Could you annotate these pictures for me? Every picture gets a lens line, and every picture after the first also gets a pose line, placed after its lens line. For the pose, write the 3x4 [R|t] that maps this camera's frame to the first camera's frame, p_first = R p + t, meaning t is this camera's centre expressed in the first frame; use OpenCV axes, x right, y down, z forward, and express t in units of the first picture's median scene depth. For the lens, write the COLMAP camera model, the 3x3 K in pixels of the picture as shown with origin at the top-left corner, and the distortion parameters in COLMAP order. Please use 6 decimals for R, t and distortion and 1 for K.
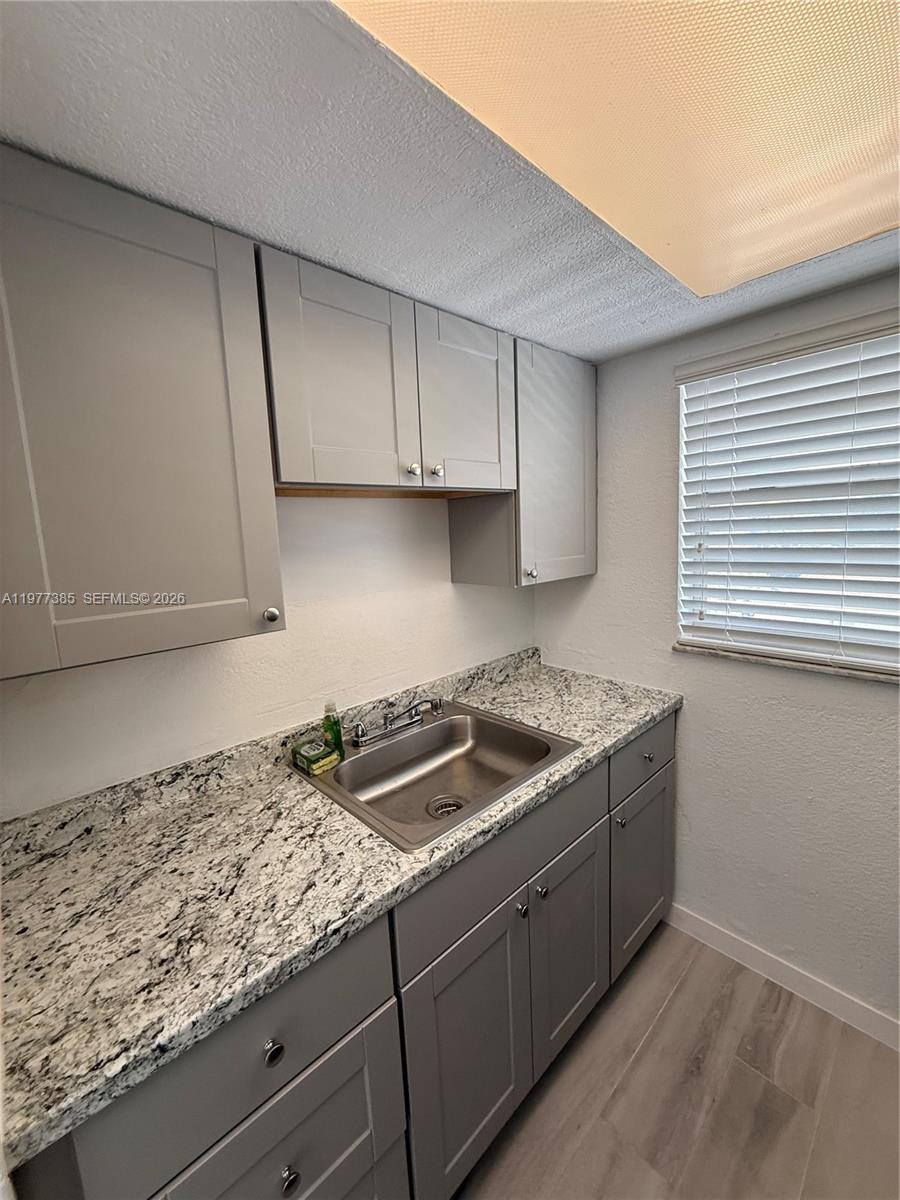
lens RADIAL K [[477.9, 0, 449.4], [0, 477.9, 598.3], [0, 0, 1]] dist [-0.001477, 0.000292]
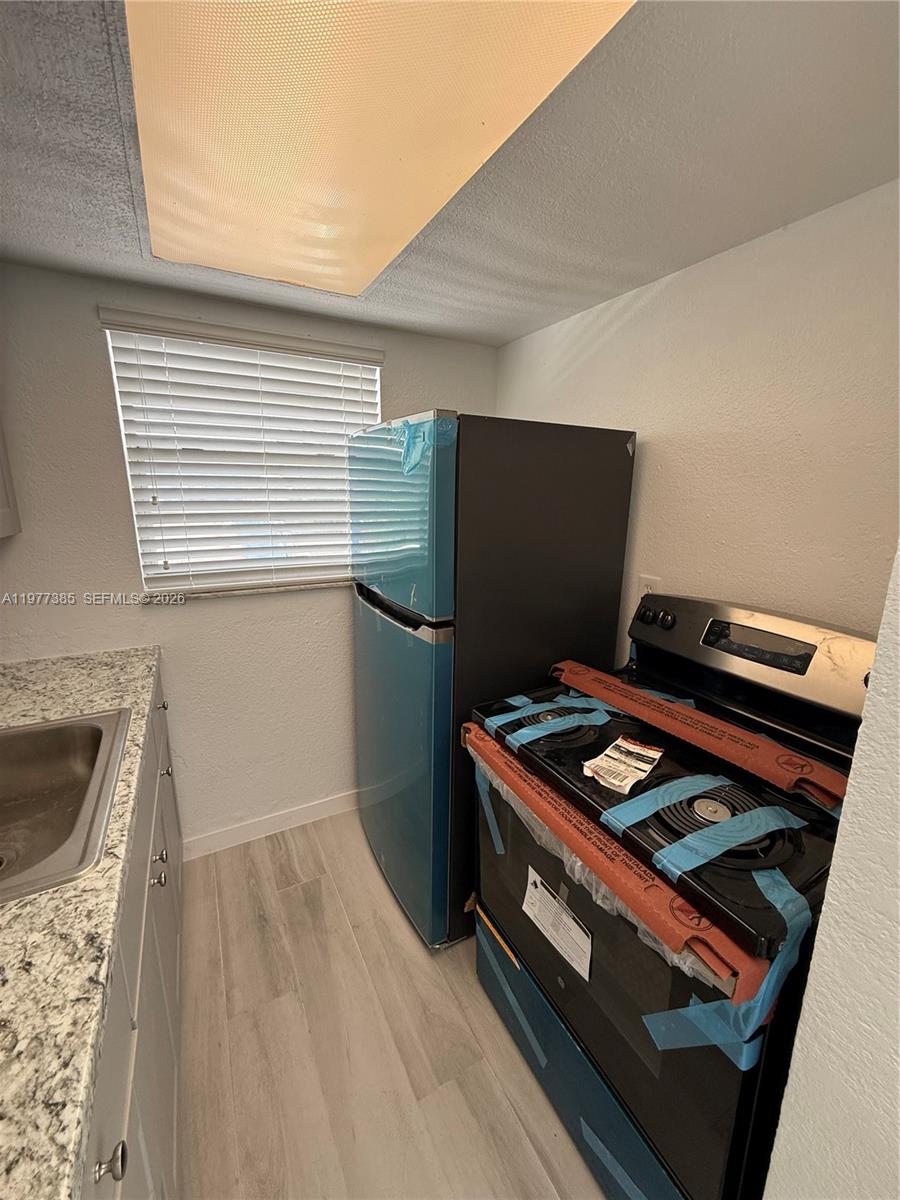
lens RADIAL K [[477.9, 0, 450.2], [0, 477.9, 598.9], [0, 0, 1]] dist [-0.001477, 0.000292]
pose [[0.250817, -0.167609, 0.953414, -0.409516], [0.119781, 0.982701, 0.141247, 0.041739], [-0.960595, 0.078773, 0.266555, 0.135619]]
